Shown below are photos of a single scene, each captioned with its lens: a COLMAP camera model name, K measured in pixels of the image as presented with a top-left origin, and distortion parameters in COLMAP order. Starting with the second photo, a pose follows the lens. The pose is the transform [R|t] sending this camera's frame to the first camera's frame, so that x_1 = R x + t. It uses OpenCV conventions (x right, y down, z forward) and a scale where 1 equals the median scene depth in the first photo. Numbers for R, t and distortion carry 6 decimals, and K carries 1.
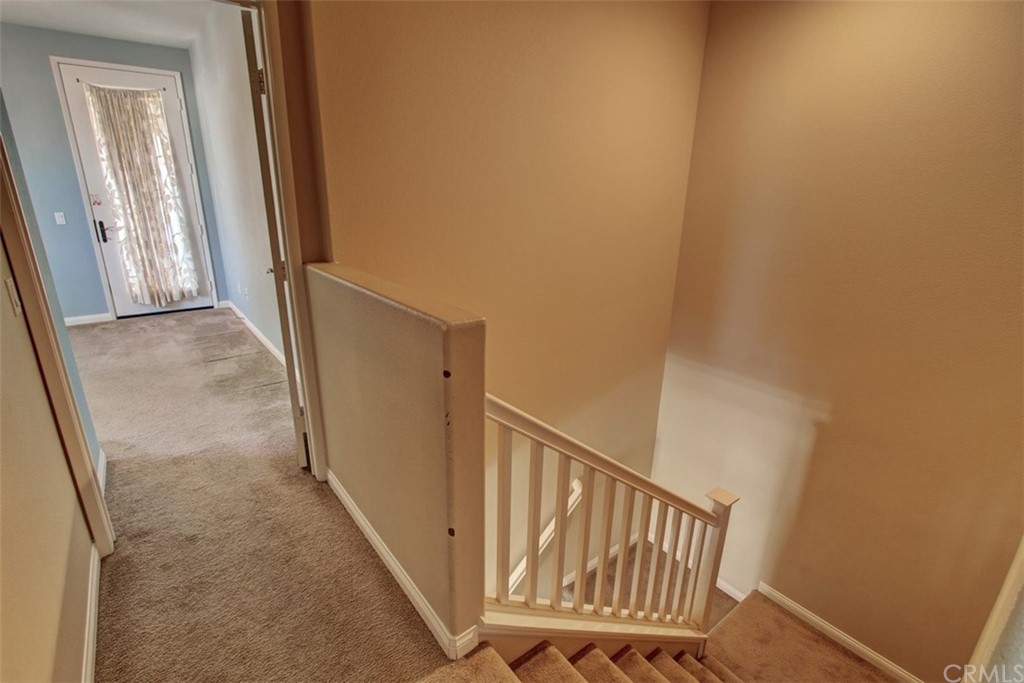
lens RADIAL K [[481.0, 0, 510.2], [0, 481.0, 342.3], [0, 0, 1]] dist [-0.014278, 0.001993]
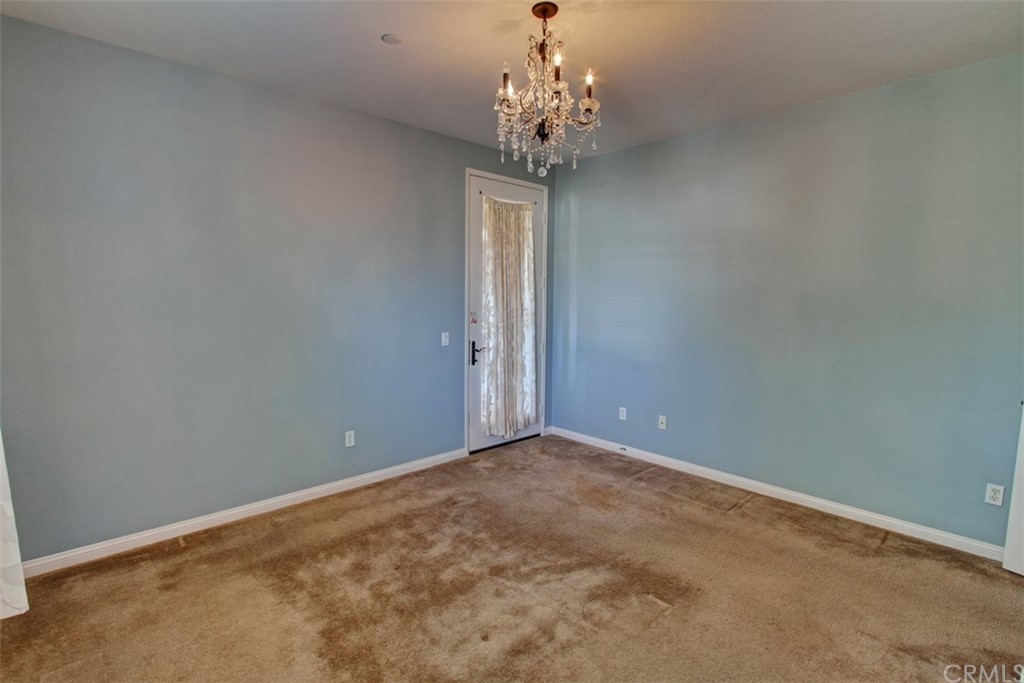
lens RADIAL K [[481.0, 0, 513.5], [0, 481.0, 343.0], [0, 0, 1]] dist [-0.014278, 0.001993]
pose [[0.996383, -0.018425, 0.082955, -0.834823], [0.035383, 0.977515, -0.207875, -0.064043], [-0.077259, 0.210058, 0.974632, 0.133917]]
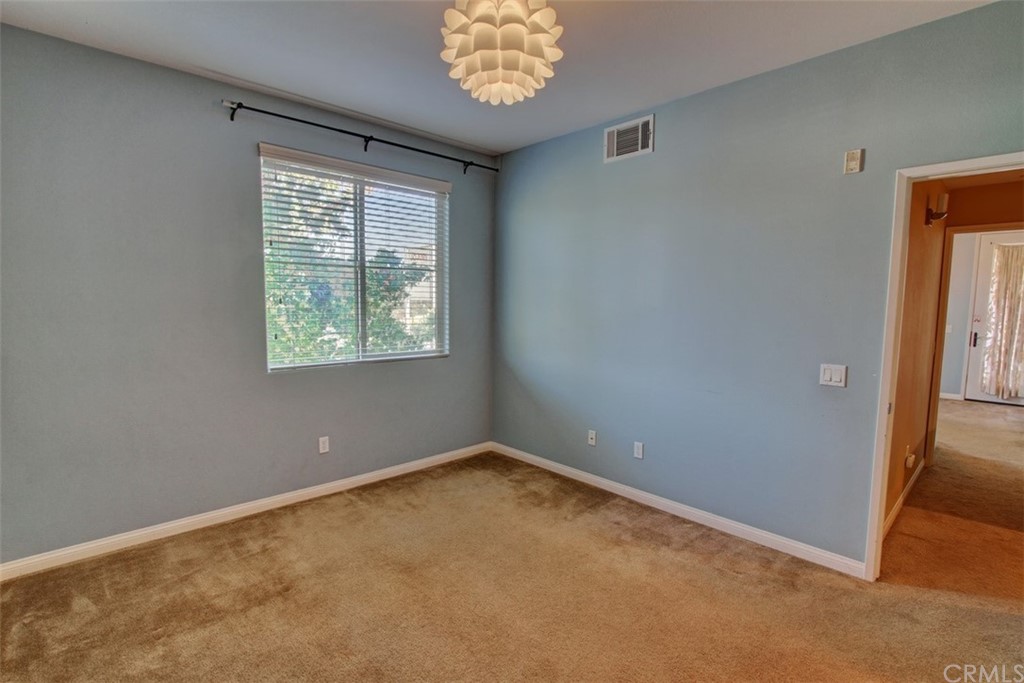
lens RADIAL K [[481.0, 0, 512.1], [0, 481.0, 344.8], [0, 0, 1]] dist [-0.014278, 0.001993]
pose [[0.101126, 0.072255, -0.992246, 0.426571], [-0.317015, 0.947710, 0.036703, 0.171674], [0.943014, 0.310845, 0.118744, -0.482039]]
